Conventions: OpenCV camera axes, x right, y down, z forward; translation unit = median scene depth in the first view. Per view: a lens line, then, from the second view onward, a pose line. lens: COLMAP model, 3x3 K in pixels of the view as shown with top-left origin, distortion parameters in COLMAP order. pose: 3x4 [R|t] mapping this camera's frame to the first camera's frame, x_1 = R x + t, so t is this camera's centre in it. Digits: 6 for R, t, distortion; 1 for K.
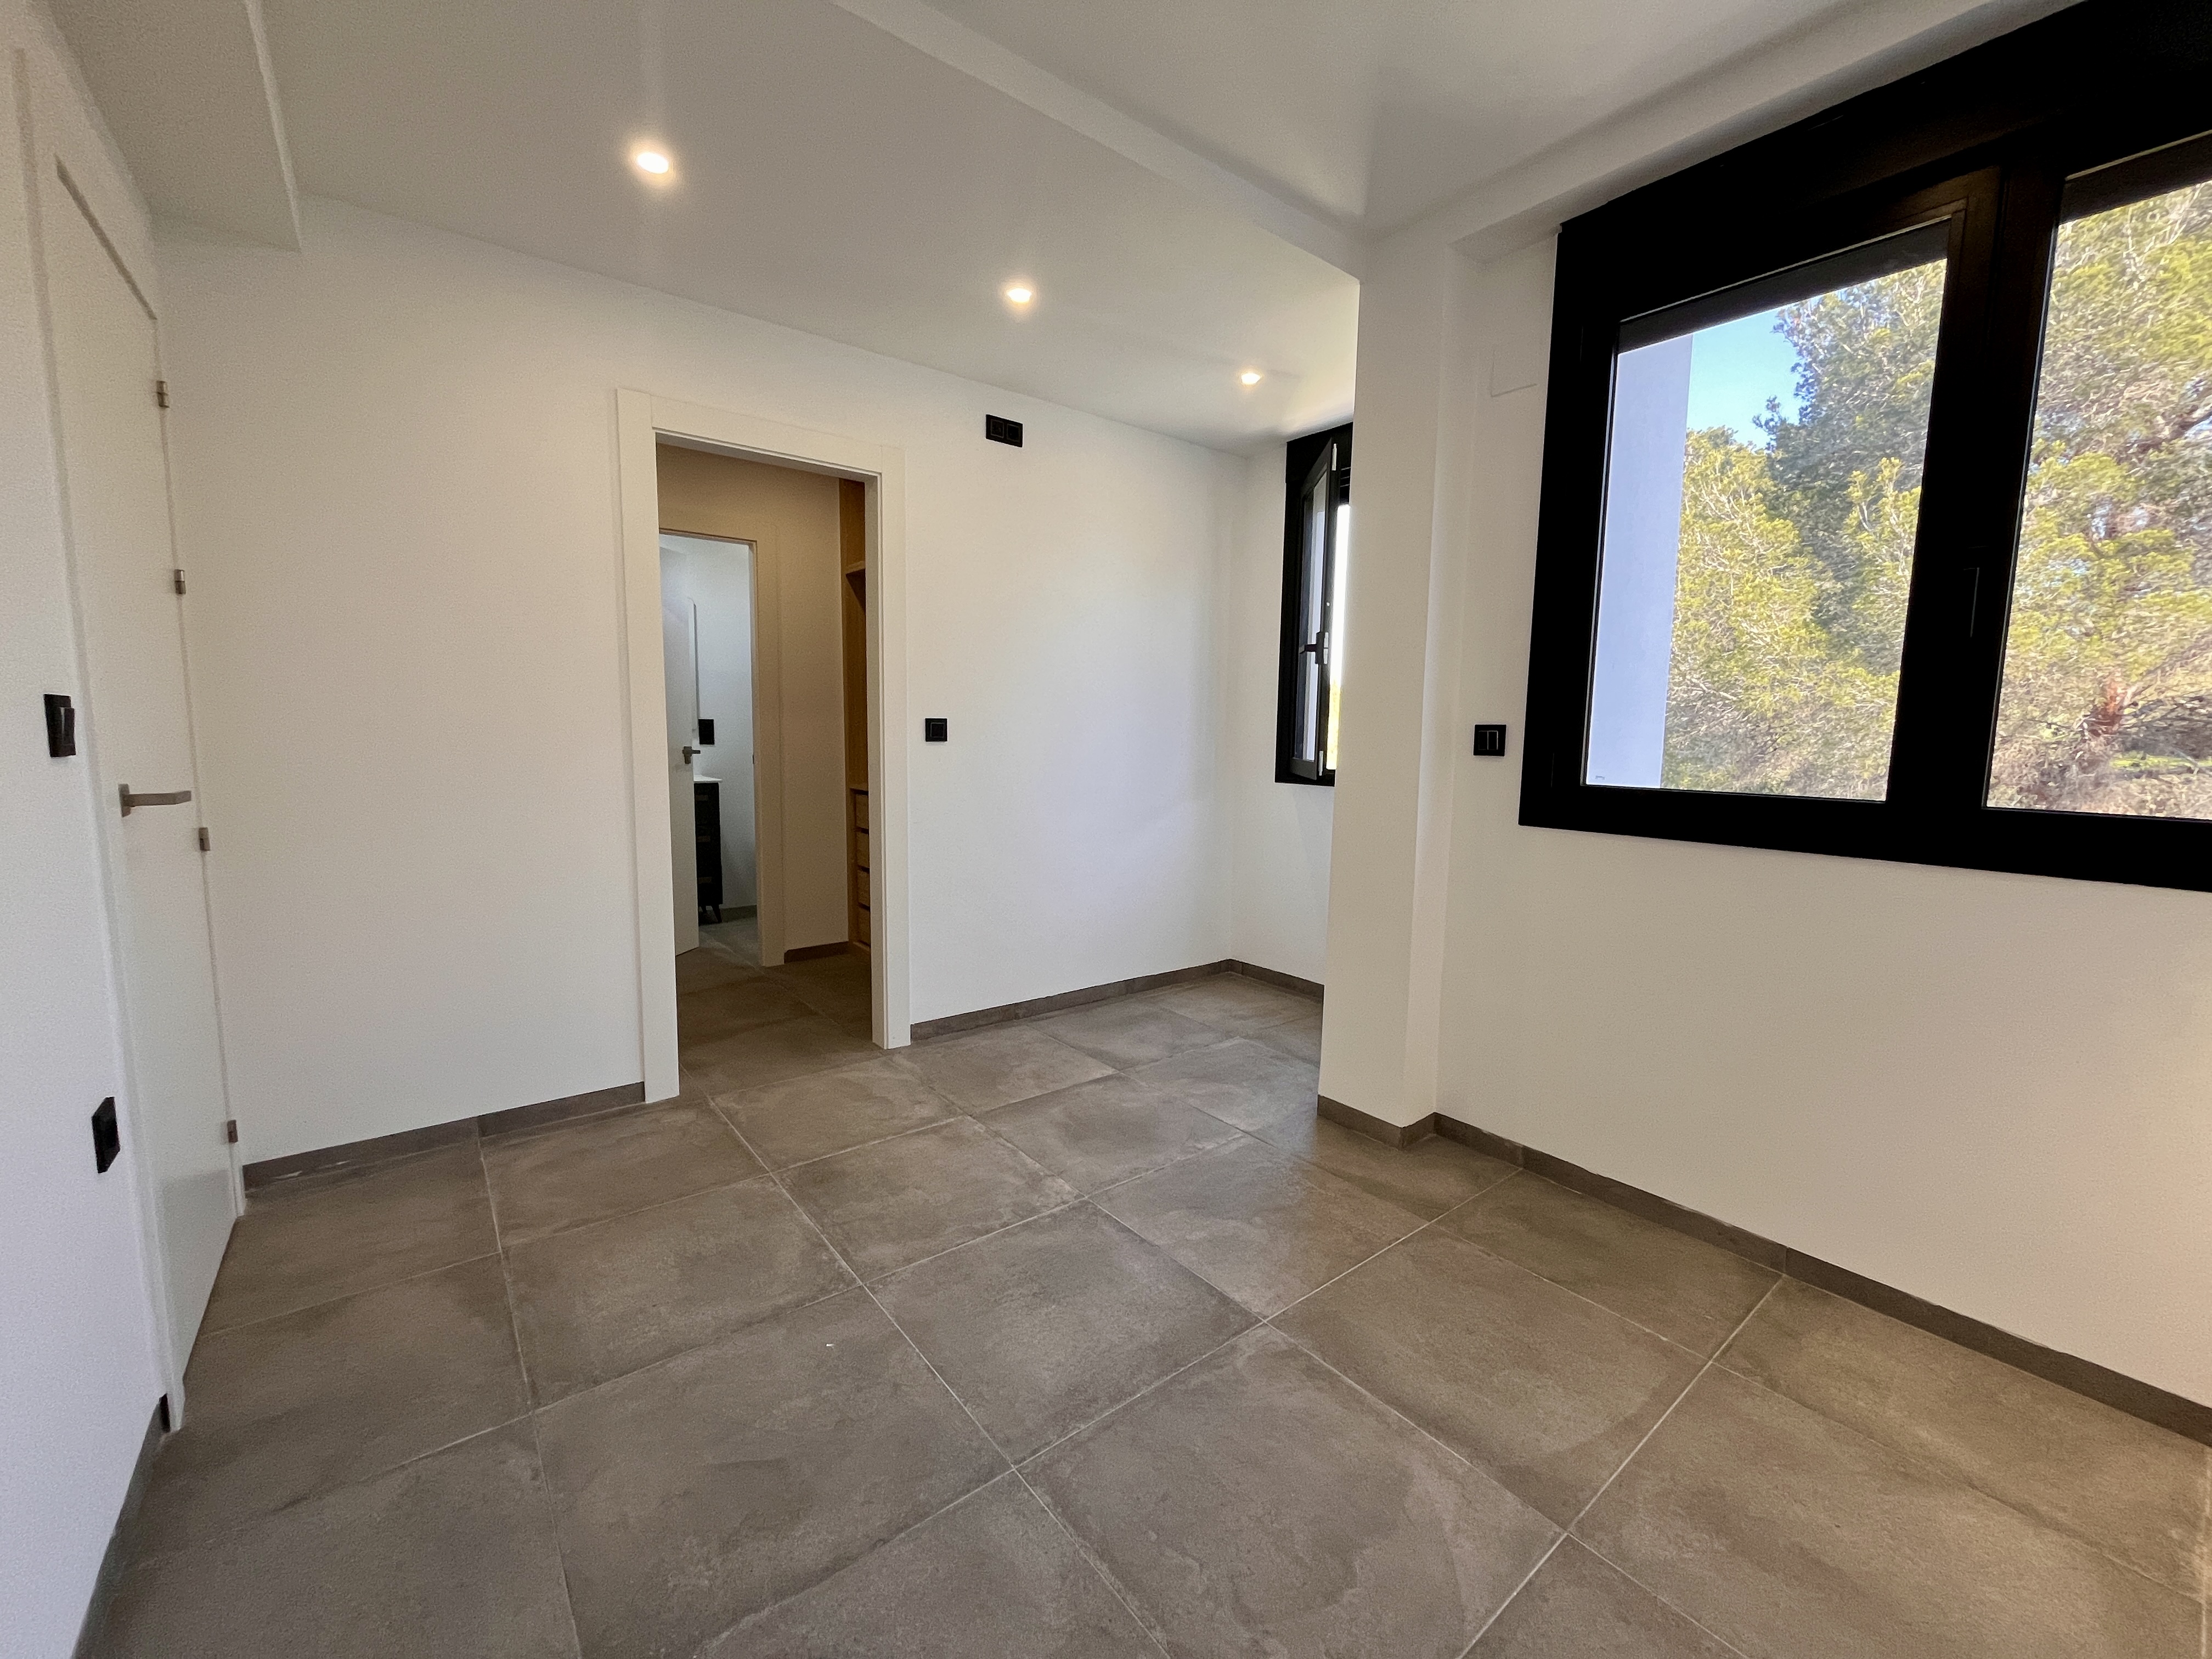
lens RADIAL K [[891.2, 0, 1104.5], [0, 891.2, 827.0], [0, 0, 1]] dist [-0.001771, -0.000233]
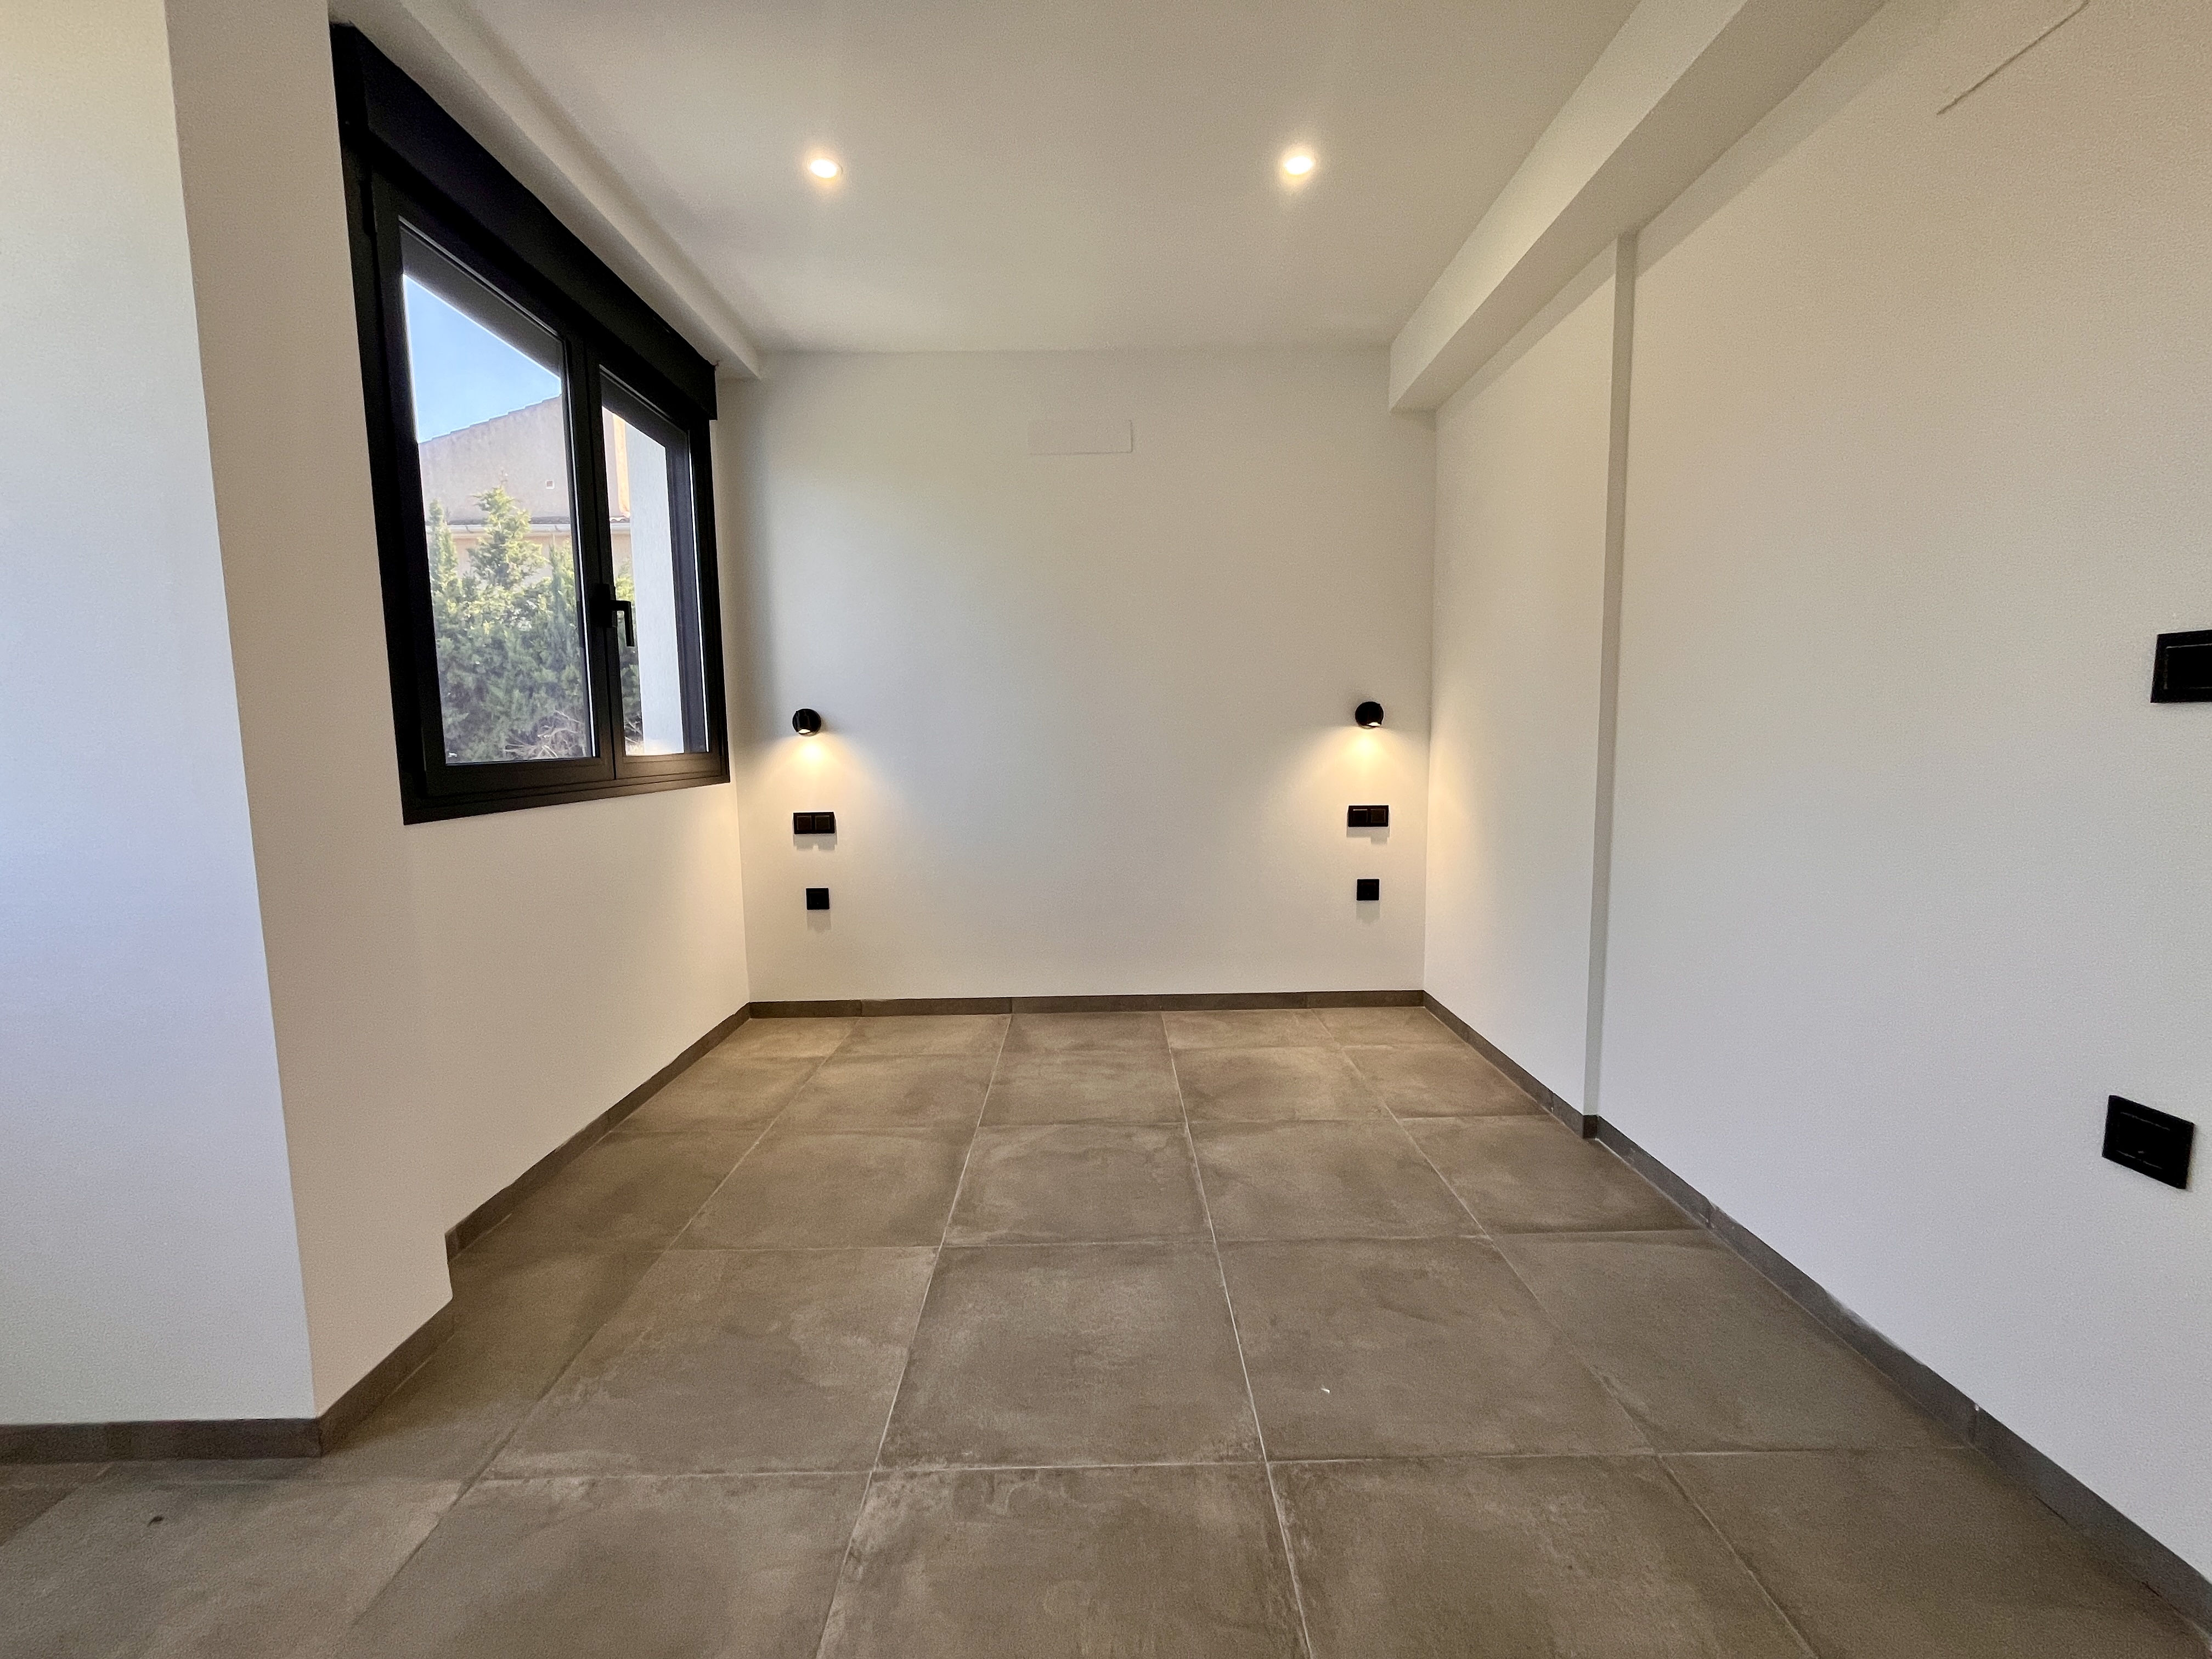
lens RADIAL K [[891.2, 0, 1104.5], [0, 891.2, 827.0], [0, 0, 1]] dist [-0.001771, -0.000233]
pose [[-0.790046, -0.066918, 0.609385, -0.524998], [0.072255, 0.976932, 0.200956, -0.125443], [-0.608775, 0.202795, -0.766986, 1.403211]]
